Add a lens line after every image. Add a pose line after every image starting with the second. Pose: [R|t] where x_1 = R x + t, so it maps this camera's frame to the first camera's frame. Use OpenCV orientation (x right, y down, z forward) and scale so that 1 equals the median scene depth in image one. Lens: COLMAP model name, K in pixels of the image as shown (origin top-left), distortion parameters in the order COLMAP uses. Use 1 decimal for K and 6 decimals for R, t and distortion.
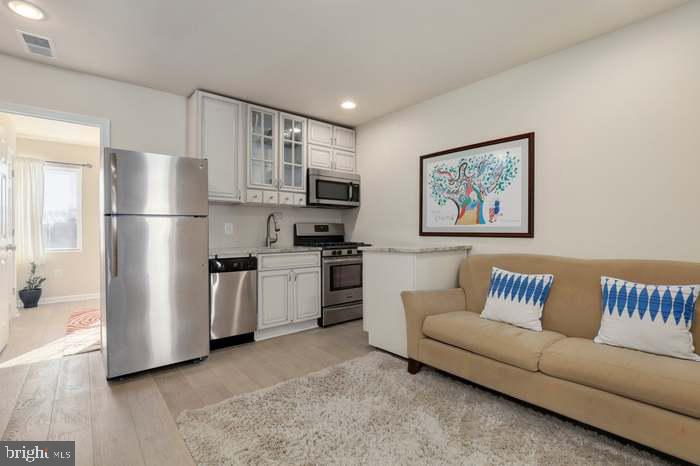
lens RADIAL K [[336.6, 0, 346.7], [0, 336.6, 226.7], [0, 0, 1]] dist [-0.011079, 0.001382]
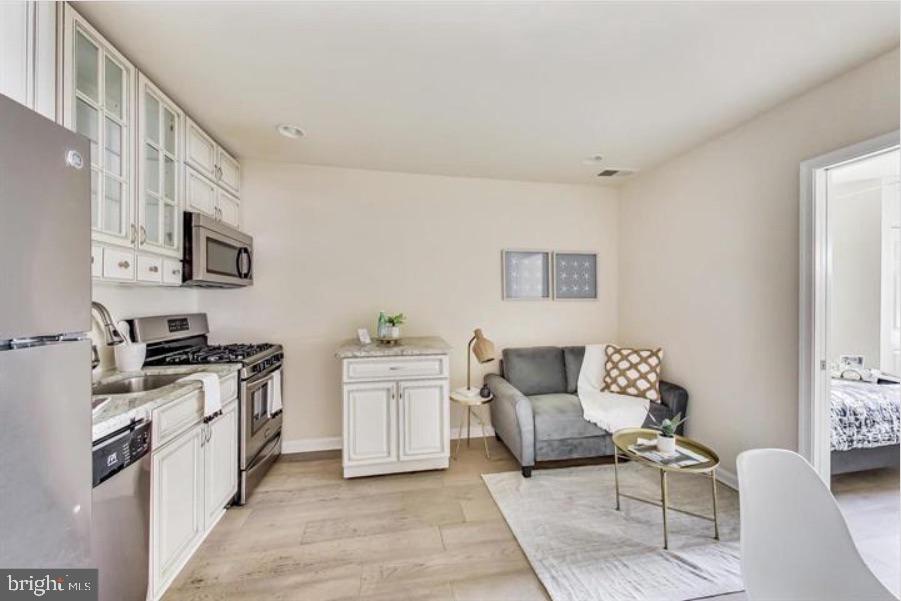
lens RADIAL K [[329.7, 0, 447.6], [0, 329.7, 296.0], [0, 0, 1]] dist [0.002805, -0.000016]
pose [[0.485776, 0.009561, 0.874031, -0.417277], [-0.008013, 0.999947, -0.006485, -0.052393], [-0.874047, -0.003853, 0.485827, 0.474429]]
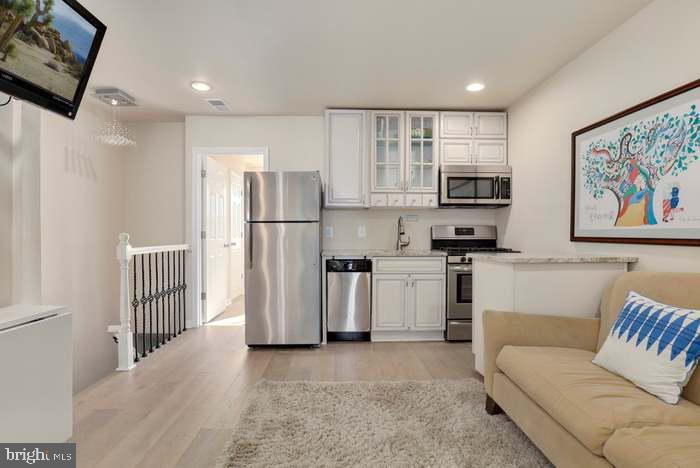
lens RADIAL K [[356.0, 0, 343.8], [0, 356.0, 232.4], [0, 0, 1]] dist [-0.016065, -0.000617]
pose [[0.782320, -0.000096, -0.622877, 0.327991], [0.005950, 0.999956, 0.007320, -0.001524], [0.622849, -0.009433, 0.782286, 0.093755]]
